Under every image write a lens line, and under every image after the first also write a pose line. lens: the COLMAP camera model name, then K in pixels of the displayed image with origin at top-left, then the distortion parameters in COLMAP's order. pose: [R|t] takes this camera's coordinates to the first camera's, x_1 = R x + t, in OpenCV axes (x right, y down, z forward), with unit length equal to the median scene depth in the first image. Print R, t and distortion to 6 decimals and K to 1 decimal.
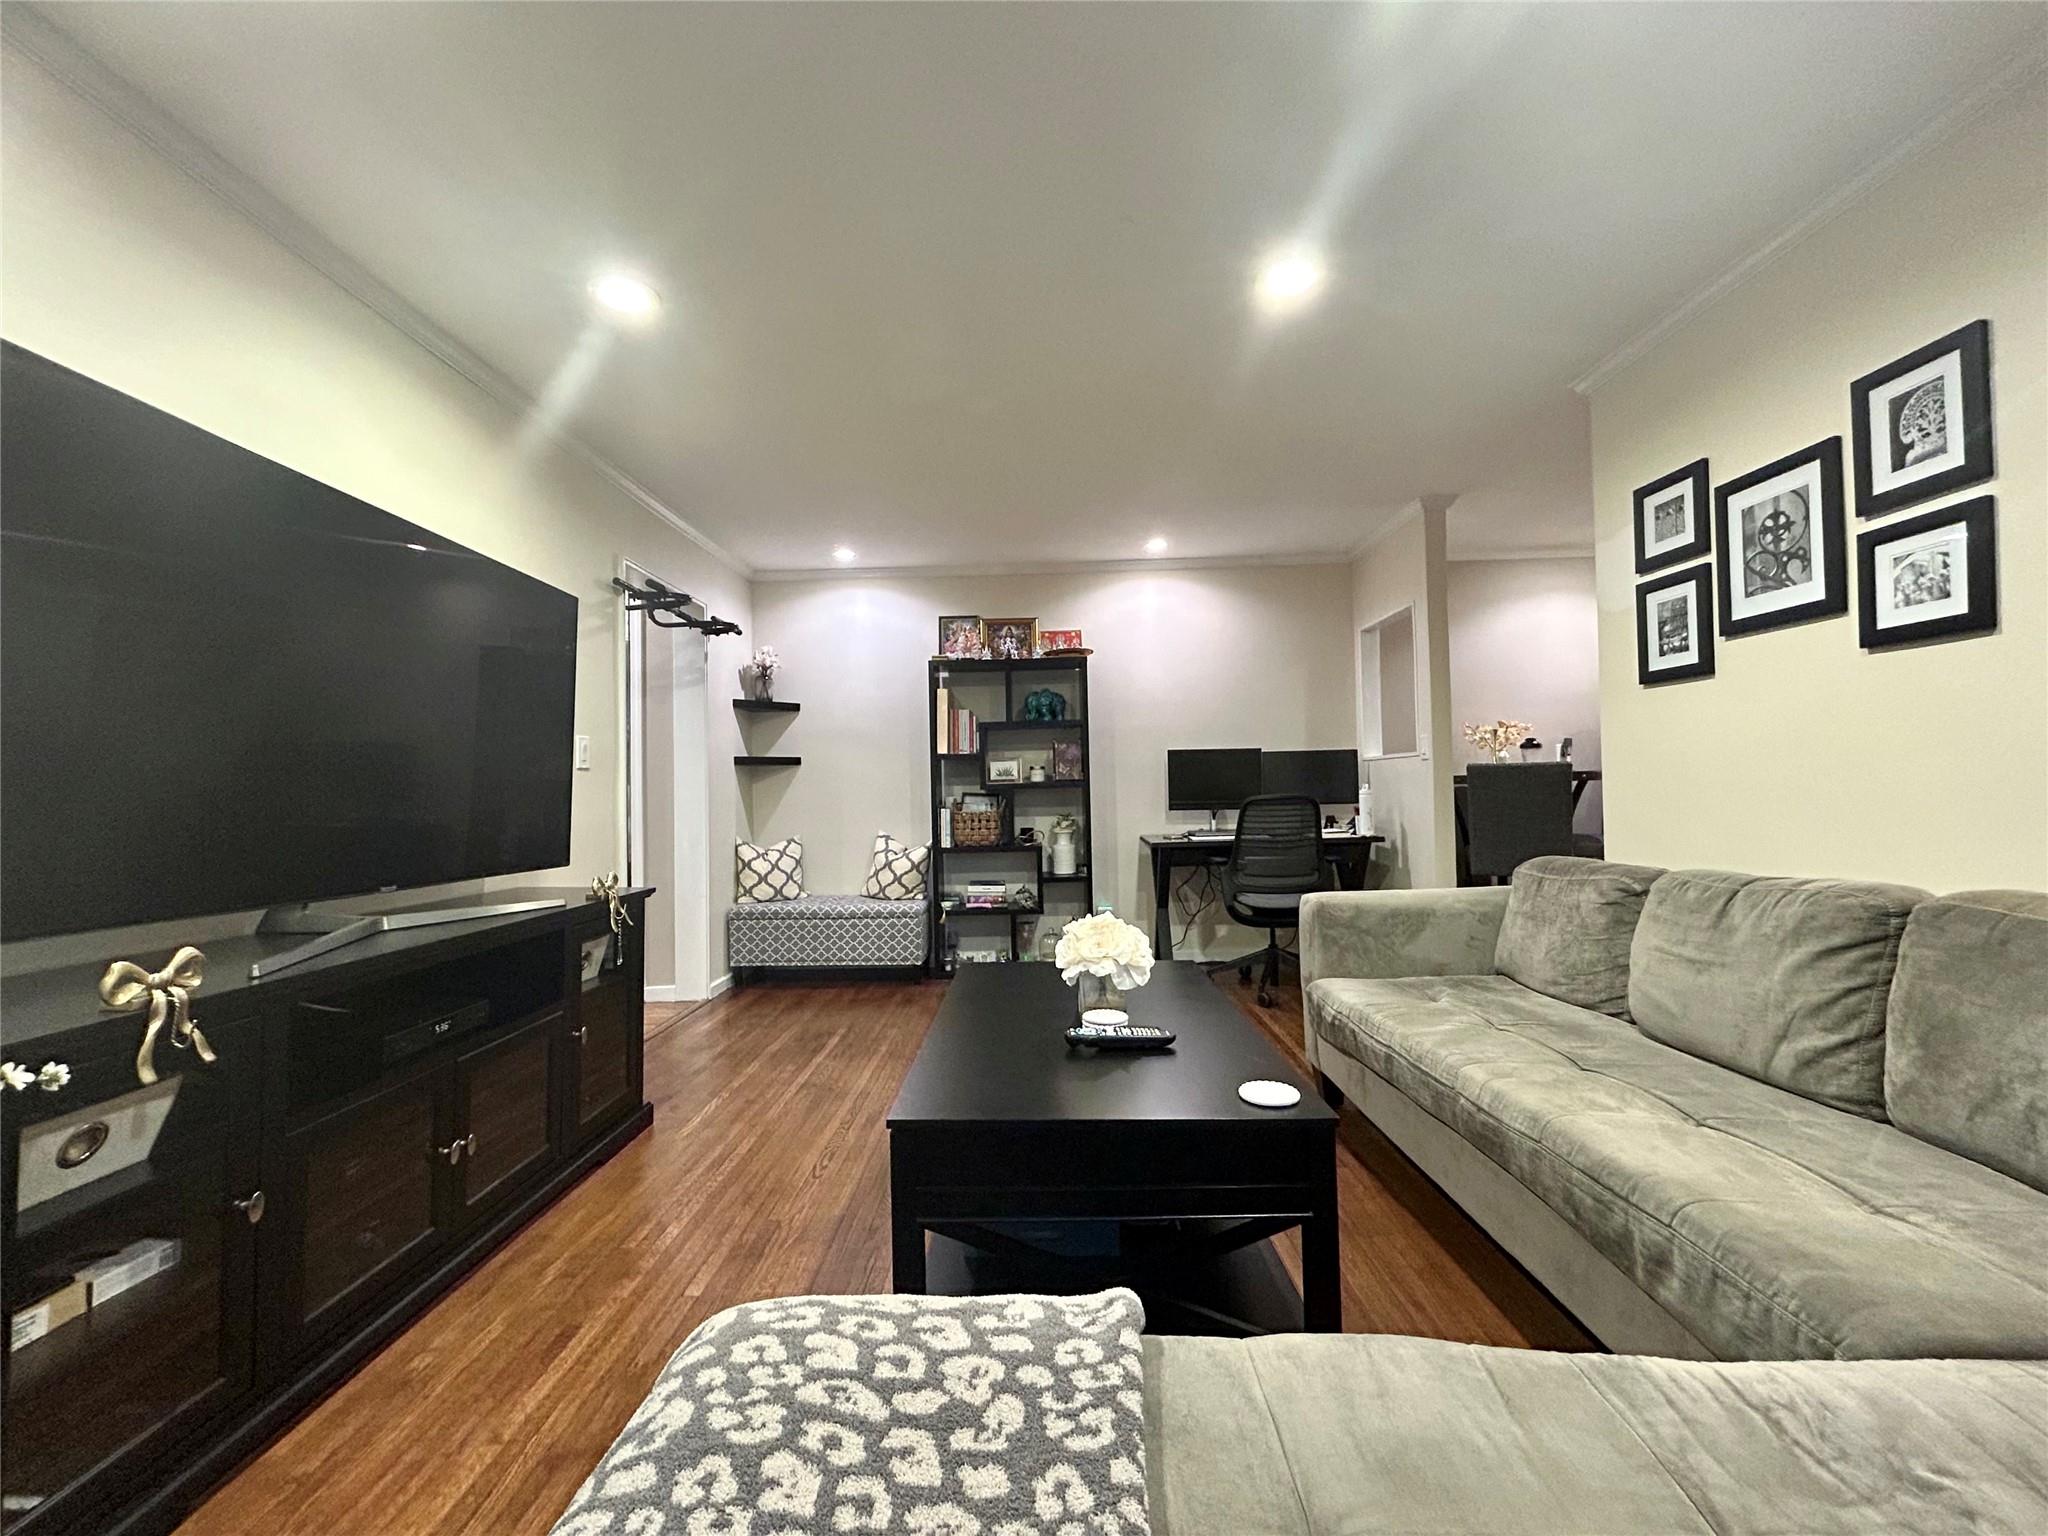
lens RADIAL K [[826.1, 0, 1025.8], [0, 826.1, 765.7], [0, 0, 1]] dist [-0.003399, 0.001150]
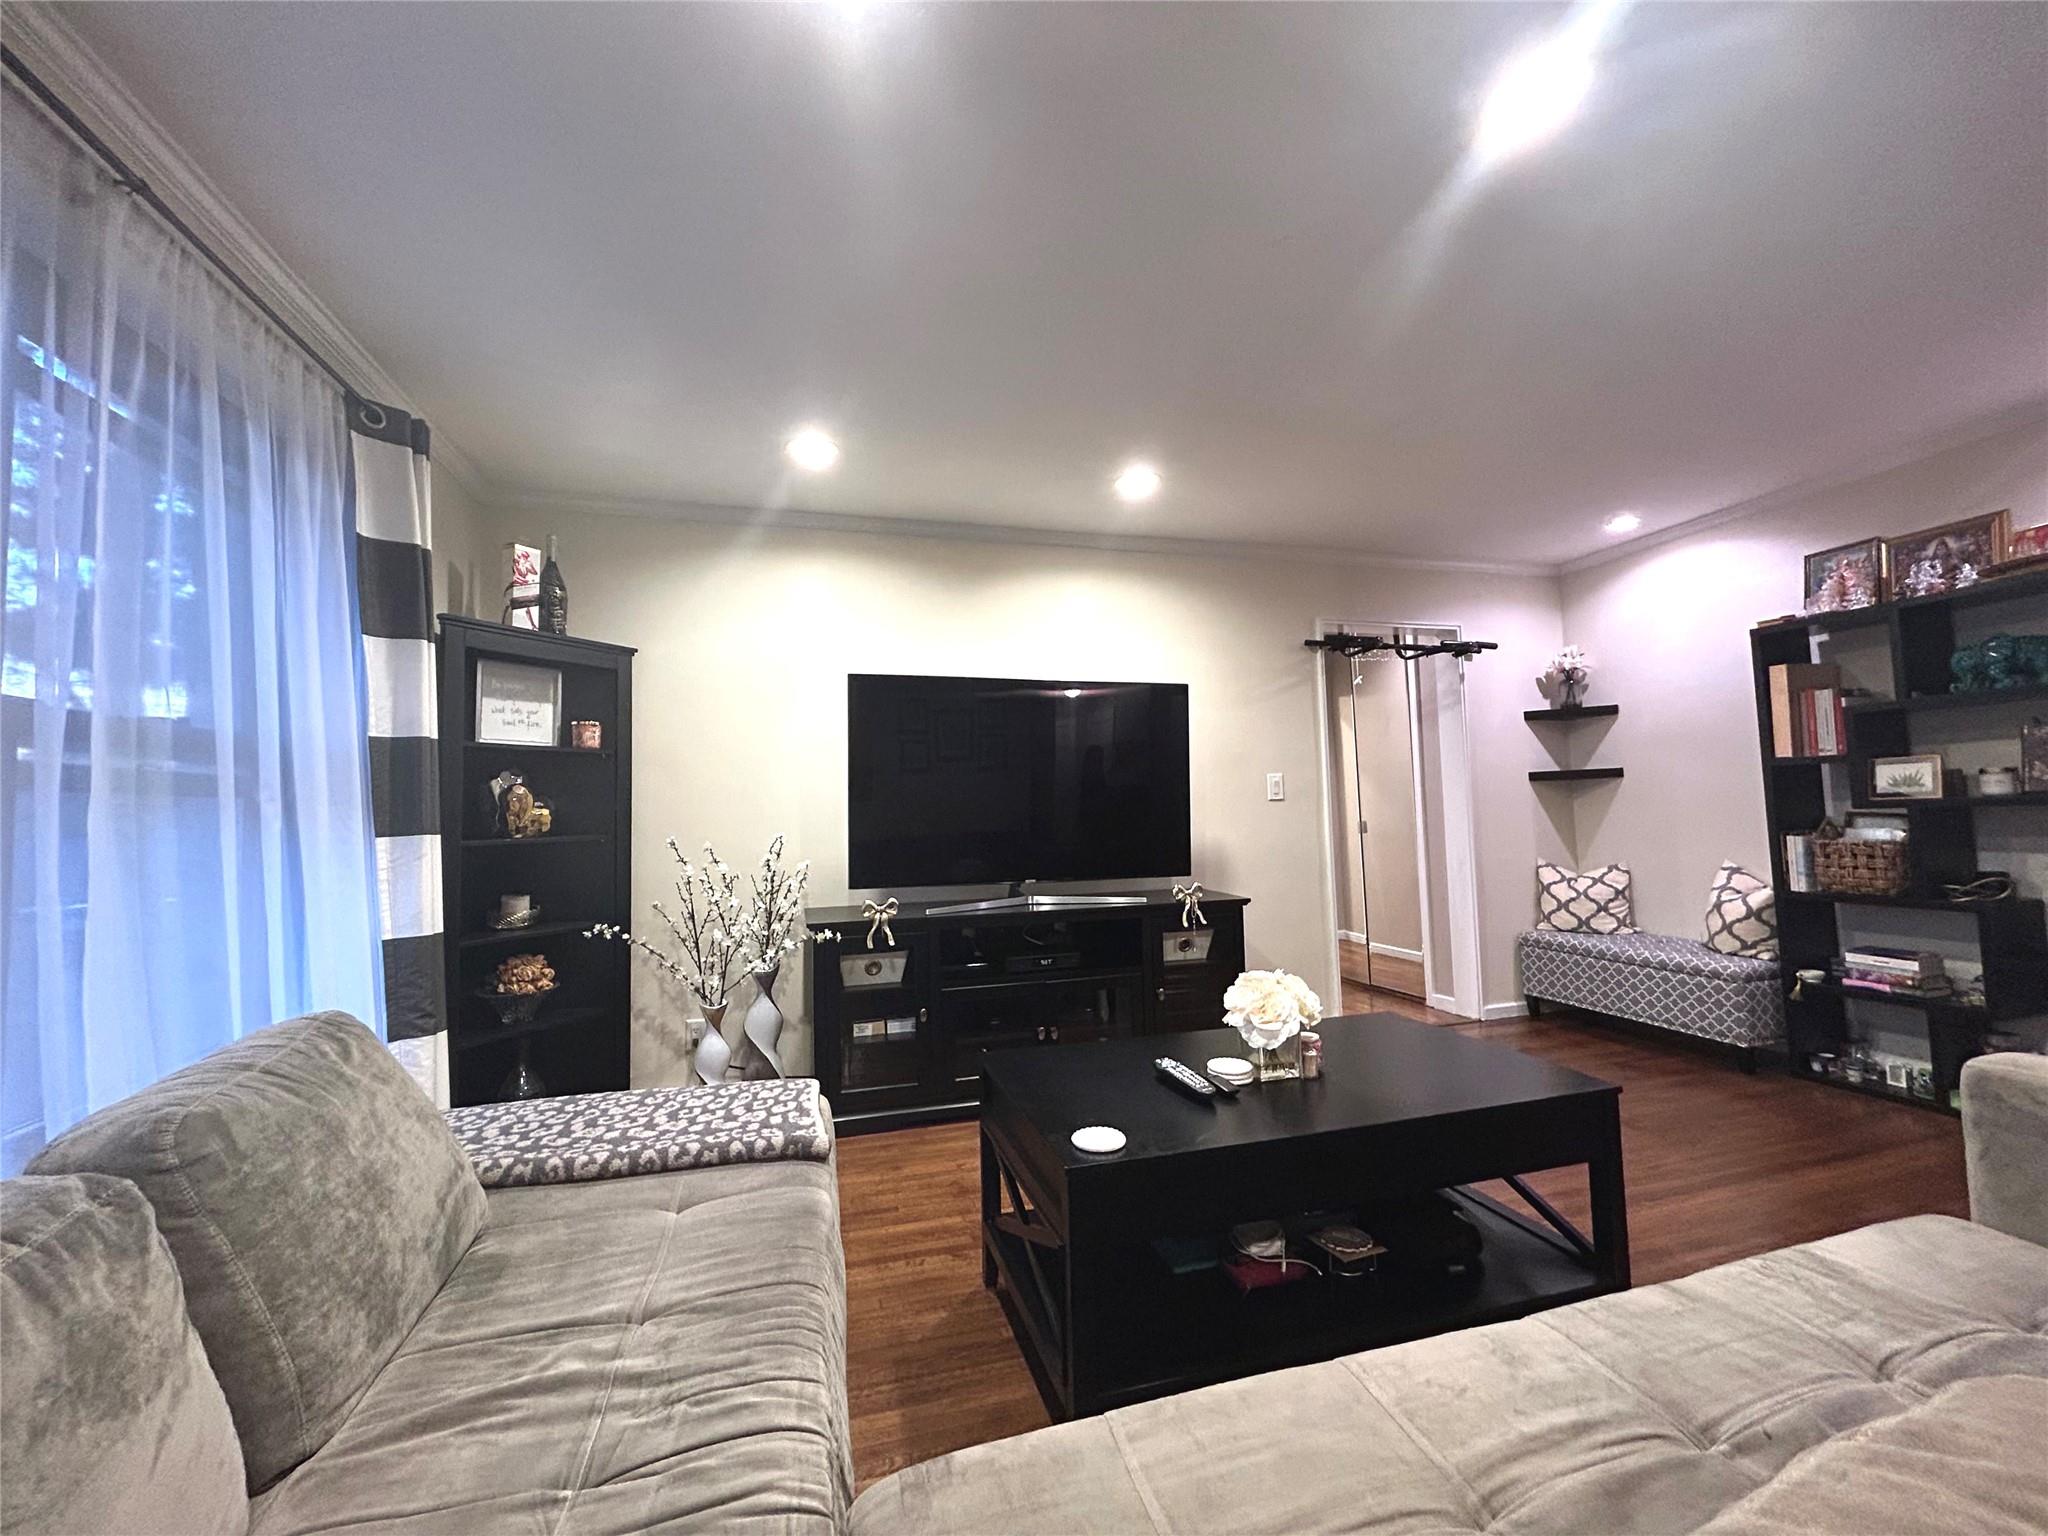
lens RADIAL K [[826.1, 0, 1020.5], [0, 826.1, 769.2], [0, 0, 1]] dist [-0.003399, 0.001150]
pose [[0.286256, -0.042670, -0.957202, 0.706781], [0.053385, 0.998166, -0.028531, -0.035022], [0.956665, -0.042933, 0.288009, 0.322617]]
